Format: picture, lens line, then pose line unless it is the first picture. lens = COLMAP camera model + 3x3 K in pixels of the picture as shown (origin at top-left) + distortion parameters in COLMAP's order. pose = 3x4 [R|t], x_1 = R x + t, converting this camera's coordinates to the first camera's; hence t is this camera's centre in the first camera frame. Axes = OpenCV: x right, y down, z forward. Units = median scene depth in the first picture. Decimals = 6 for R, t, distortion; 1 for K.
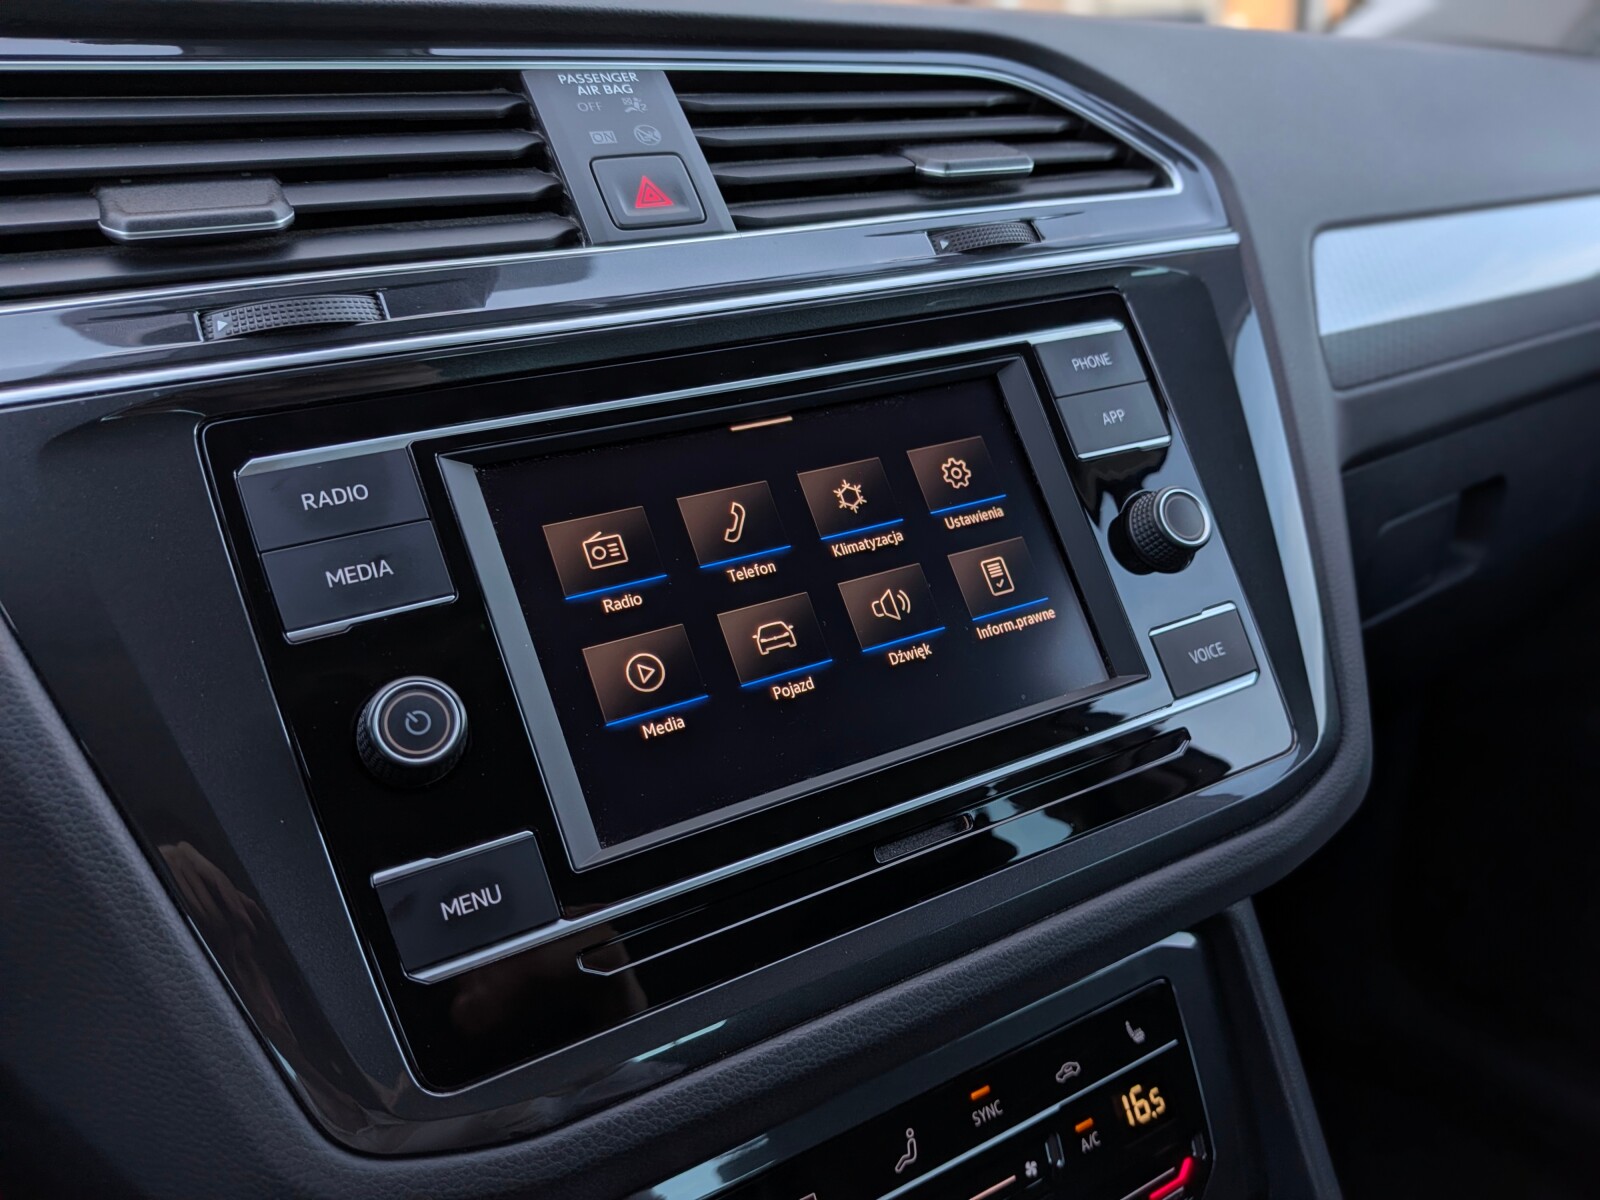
lens RADIAL K [[1167.1, 0, 764.4], [0, 1167.1, 596.2], [0, 0, 1]] dist [0.065589, -0.127845]
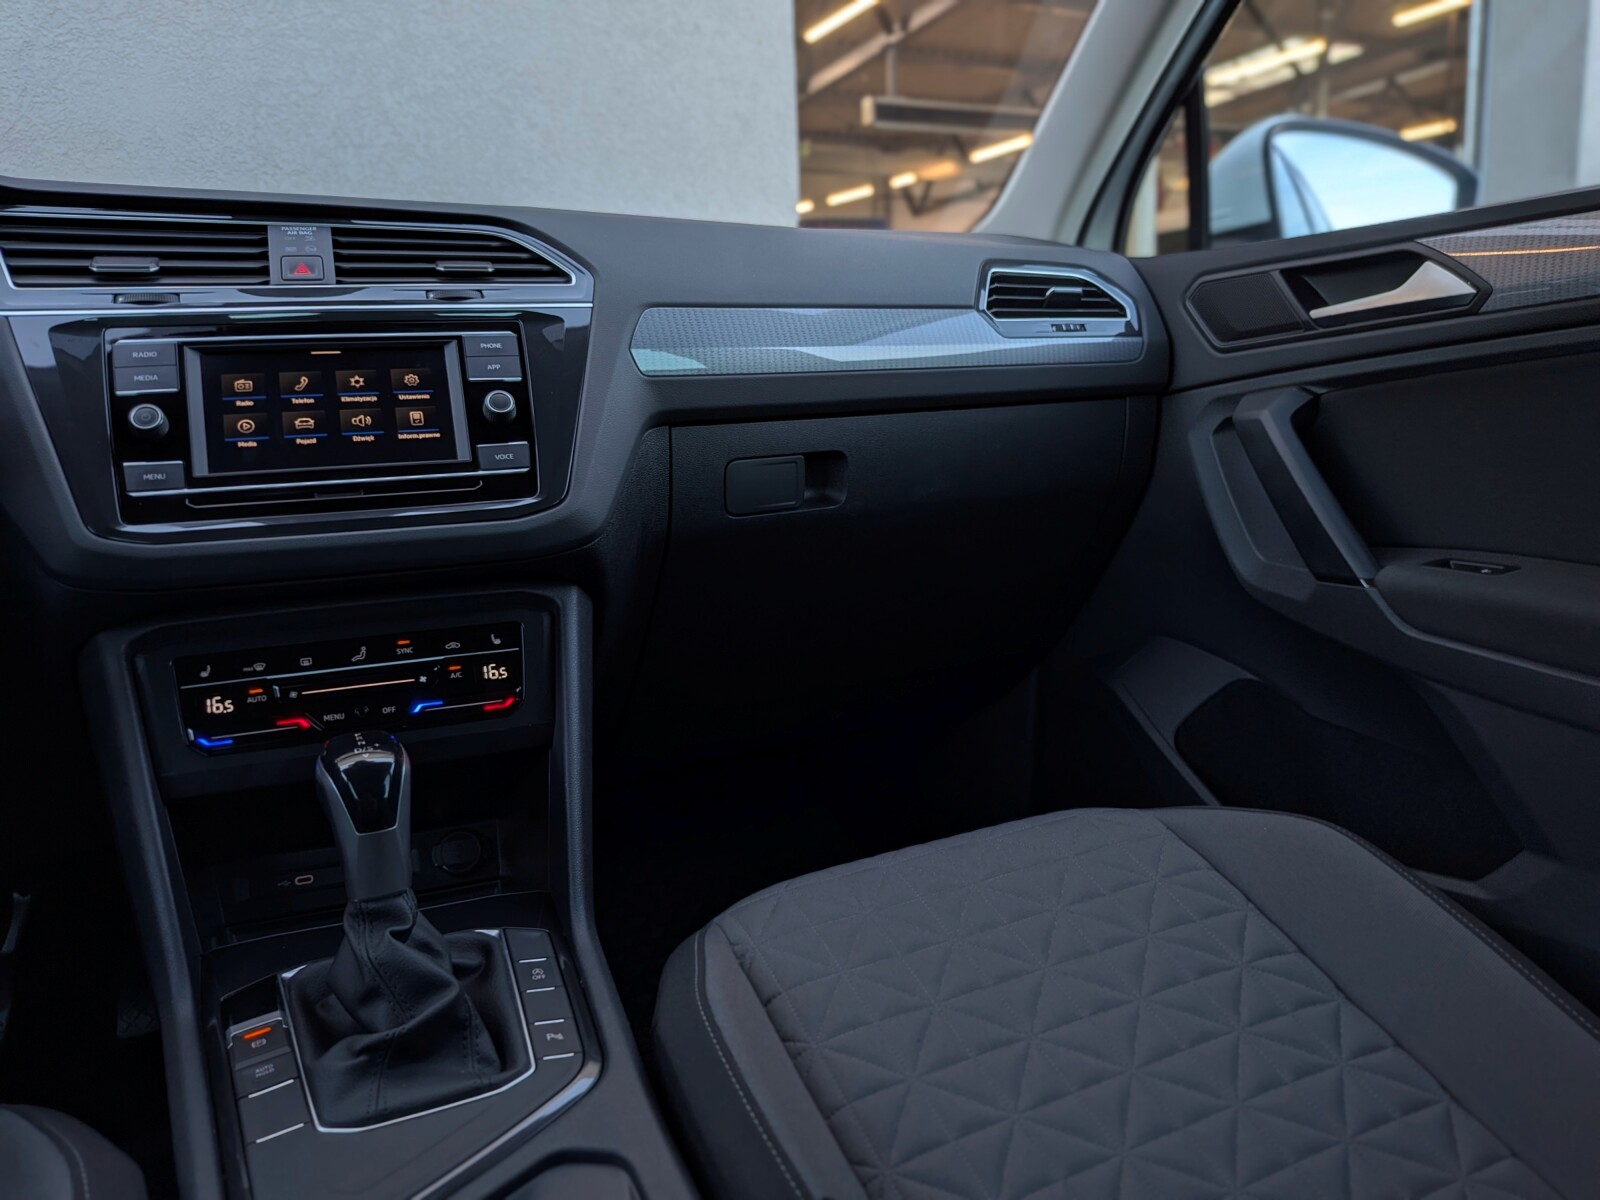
lens RADIAL K [[1167.1, 0, 826.0], [0, 1167.1, 586.2], [0, 0, 1]] dist [0.065589, -0.127845]
pose [[0.992162, 0.056526, -0.111446, 1.373351], [-0.073686, 0.984936, -0.156436, 0.666934], [0.100924, 0.163422, 0.981380, -1.320513]]
